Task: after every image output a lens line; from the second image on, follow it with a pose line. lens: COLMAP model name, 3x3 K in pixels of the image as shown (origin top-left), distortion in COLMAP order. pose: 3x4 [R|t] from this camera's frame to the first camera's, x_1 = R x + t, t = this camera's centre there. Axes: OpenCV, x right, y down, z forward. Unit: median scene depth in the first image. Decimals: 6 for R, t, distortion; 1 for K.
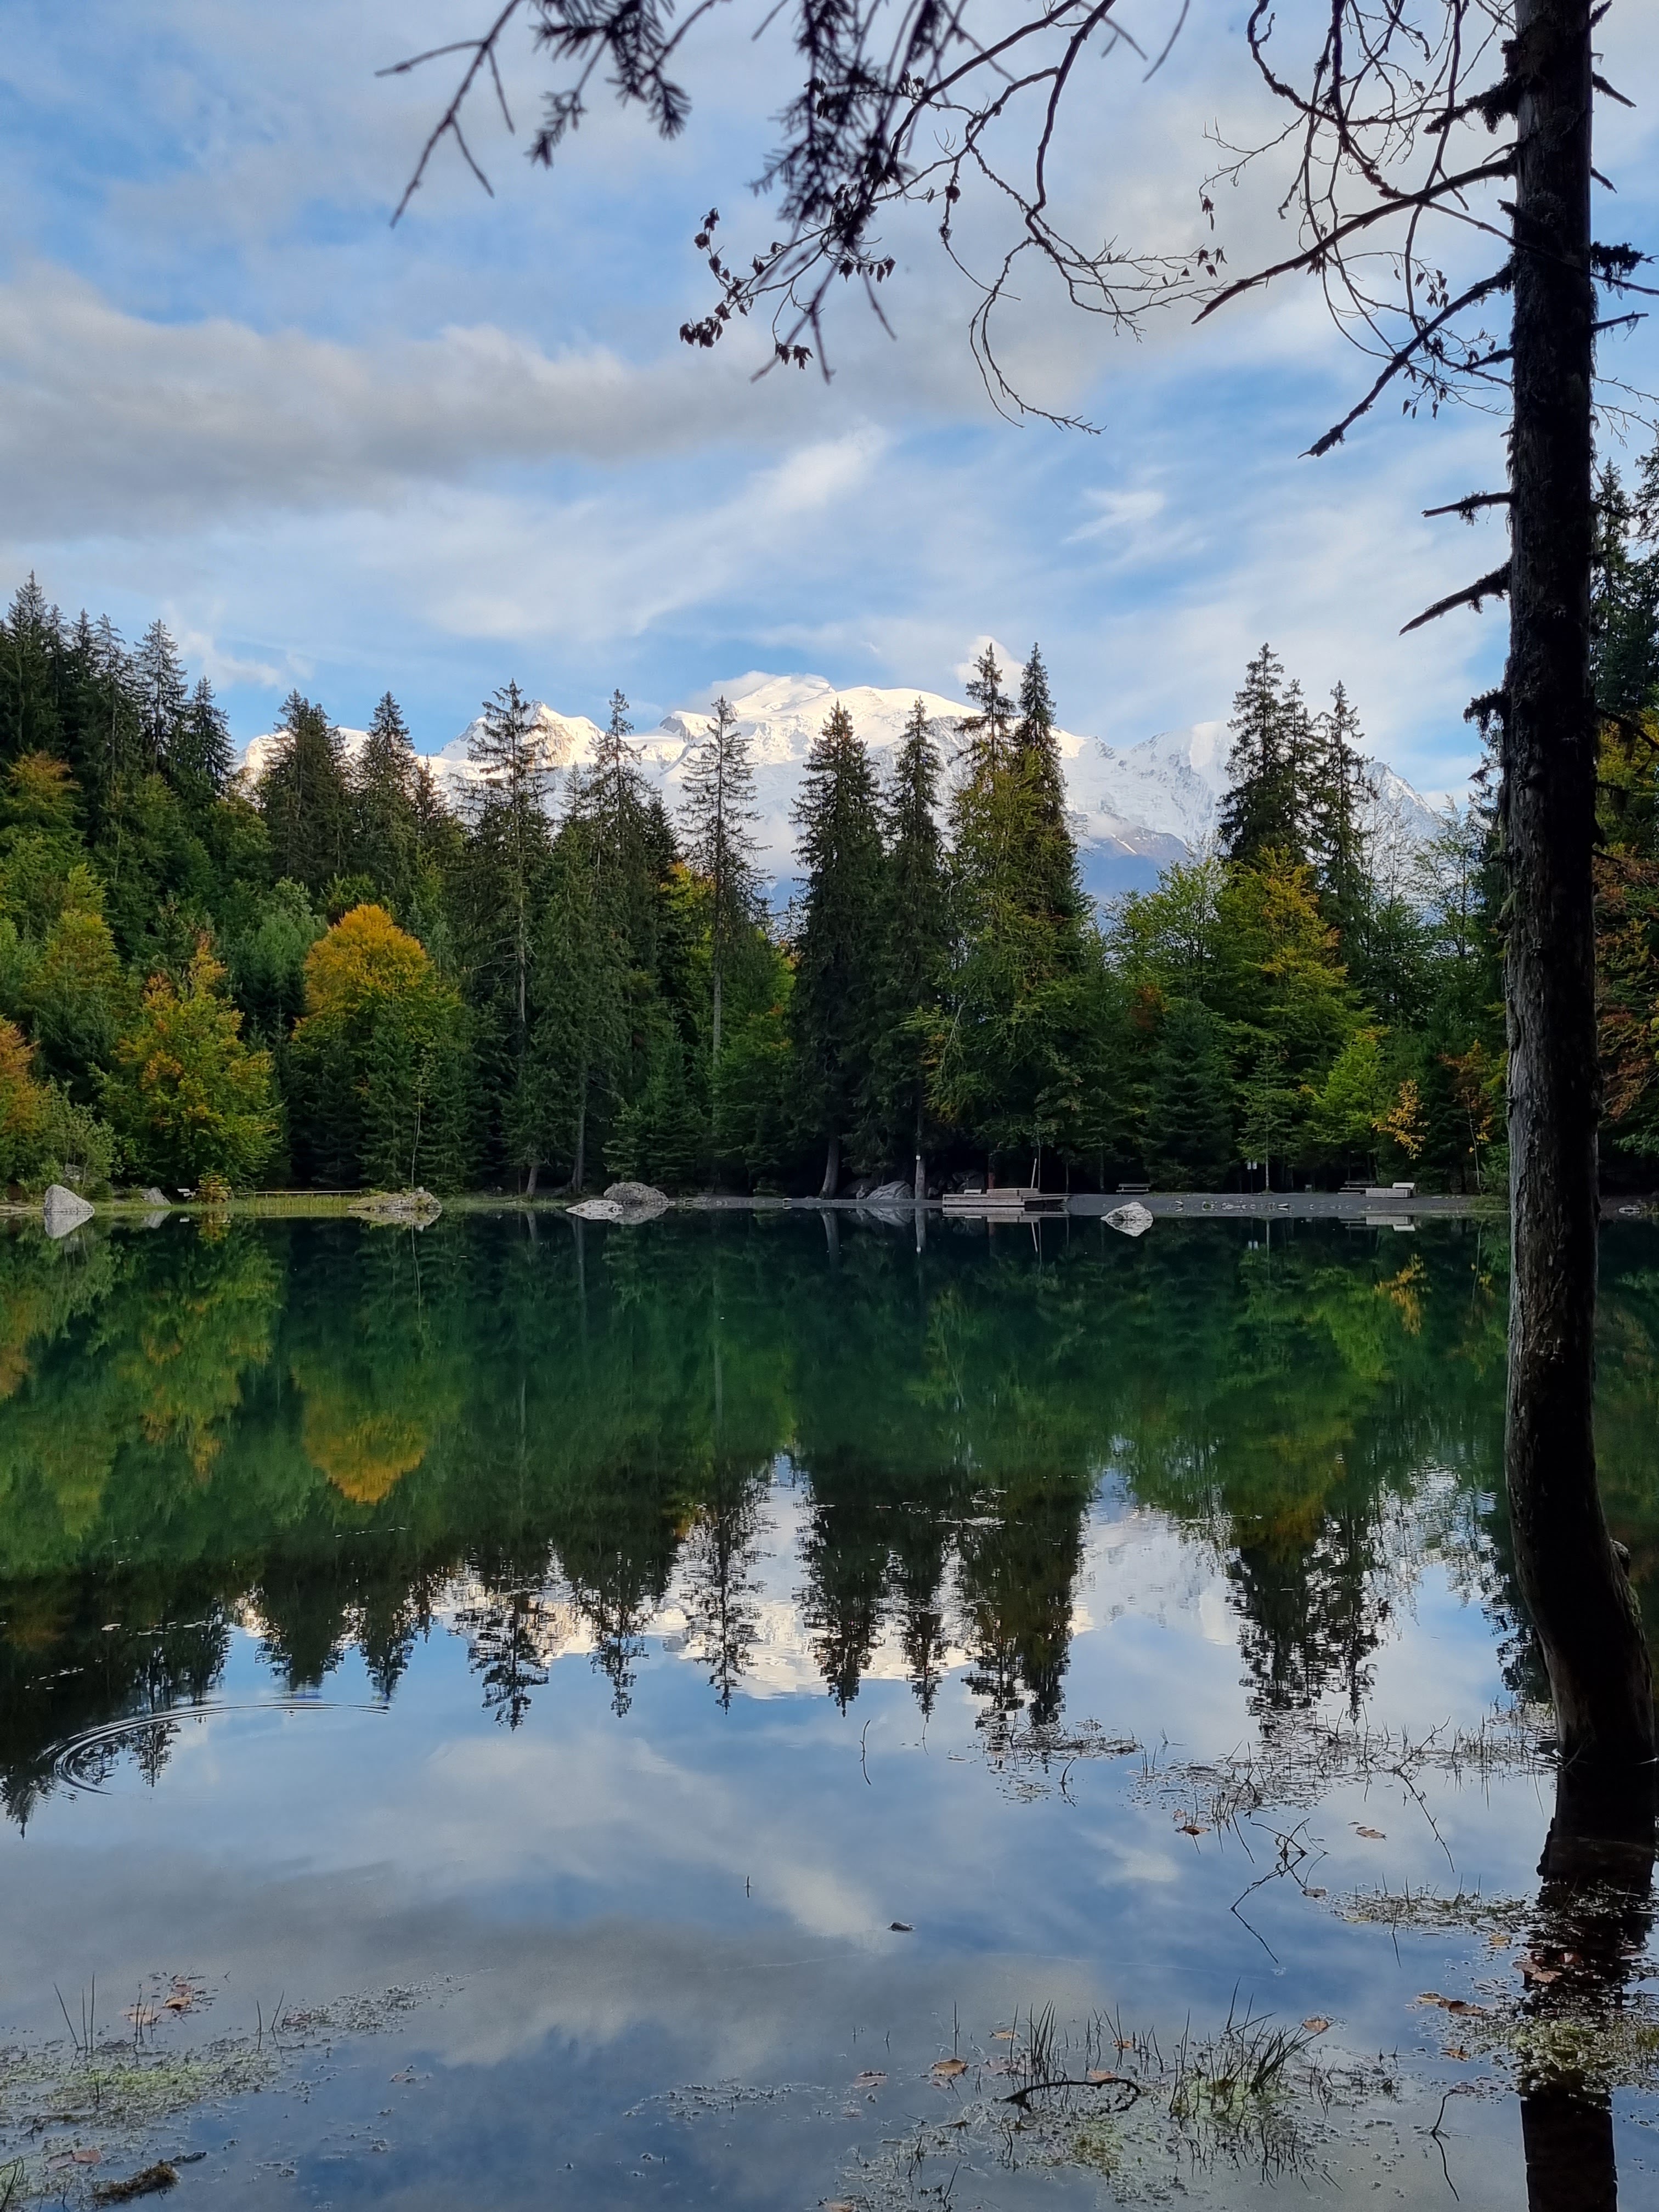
lens RADIAL K [[2388.4, 0, 829.5], [0, 2388.4, 1106.0], [0, 0, 1]] dist [0.078010, -0.004424]
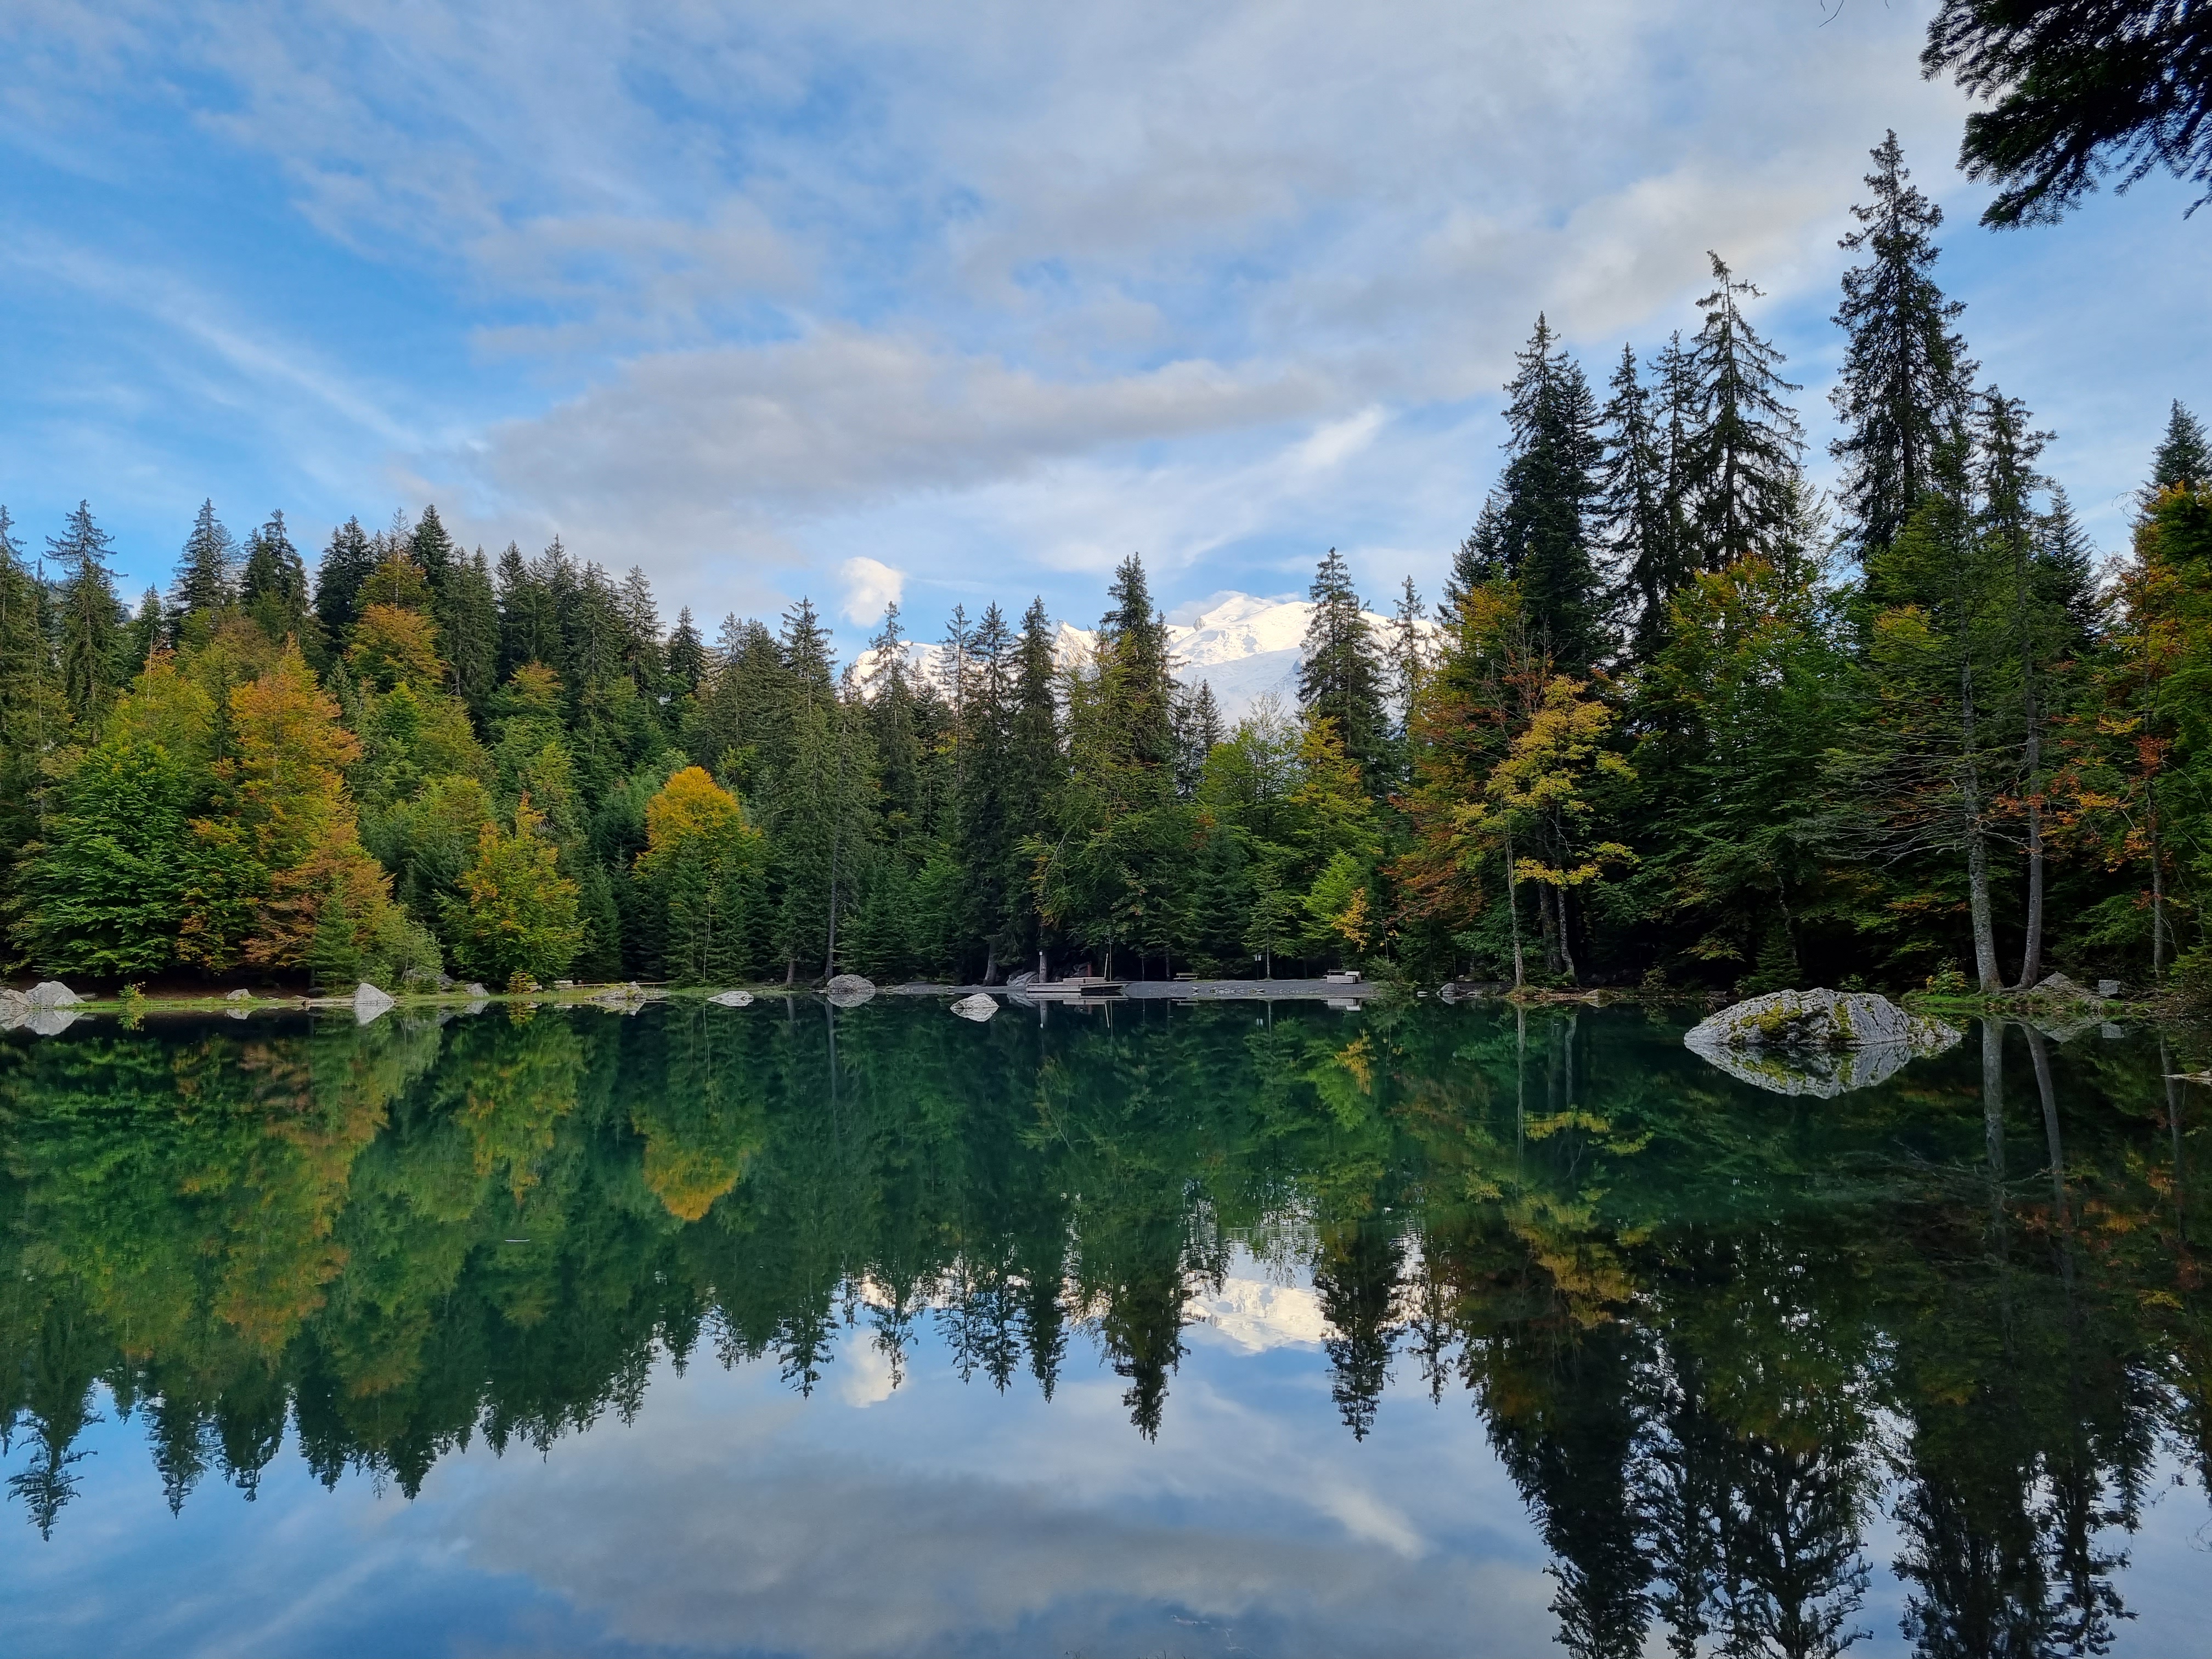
lens RADIAL K [[1742.6, 0, 1106.0], [0, 1742.6, 829.5], [0, 0, 1]] dist [0.093641, -0.113164]
pose [[0.993852, -0.018475, -0.109162, 0.161309], [0.013381, 0.998795, -0.047209, -0.000076], [0.109903, 0.045458, 0.992902, 0.068336]]
